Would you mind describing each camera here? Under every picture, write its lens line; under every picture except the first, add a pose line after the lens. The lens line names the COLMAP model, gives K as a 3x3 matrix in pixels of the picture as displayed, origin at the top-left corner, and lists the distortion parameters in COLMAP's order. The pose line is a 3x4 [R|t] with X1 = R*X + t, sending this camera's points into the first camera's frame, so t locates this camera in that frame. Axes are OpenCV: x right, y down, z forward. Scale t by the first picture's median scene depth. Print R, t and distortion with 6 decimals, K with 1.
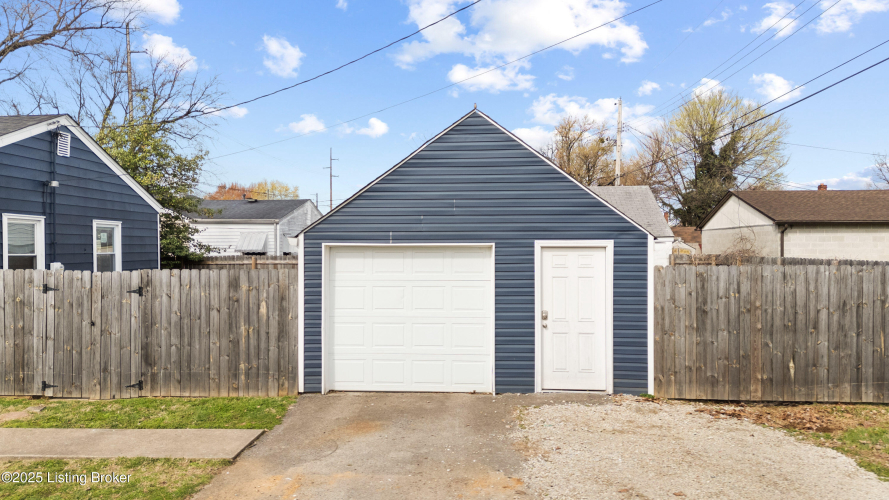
lens RADIAL K [[633.6, 0, 444.5], [0, 633.6, 250.0], [0, 0, 1]] dist [0.107966, -0.101487]
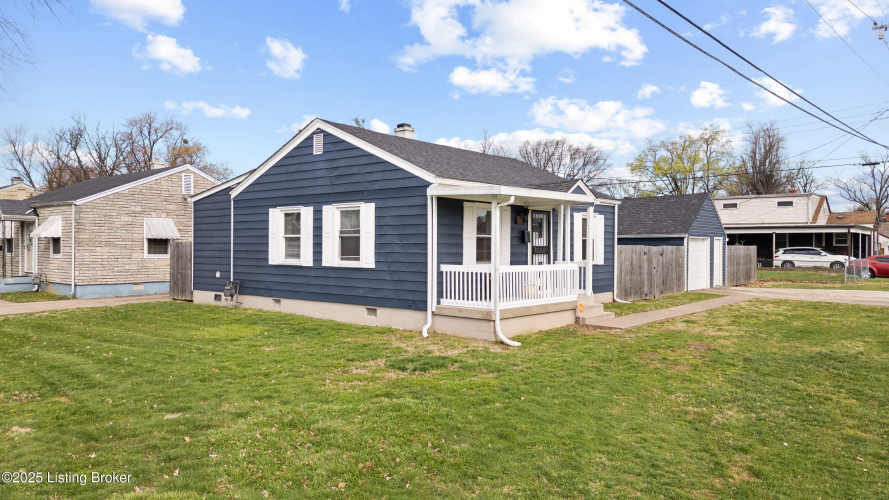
lens RADIAL K [[633.6, 0, 444.5], [0, 633.6, 250.0], [0, 0, 1]] dist [0.107966, -0.101487]
pose [[0.595100, 0.004194, 0.803641, -2.914973], [0.001080, 0.999981, -0.006019, 0.060267], [-0.803651, 0.004449, 0.595084, 0.212828]]
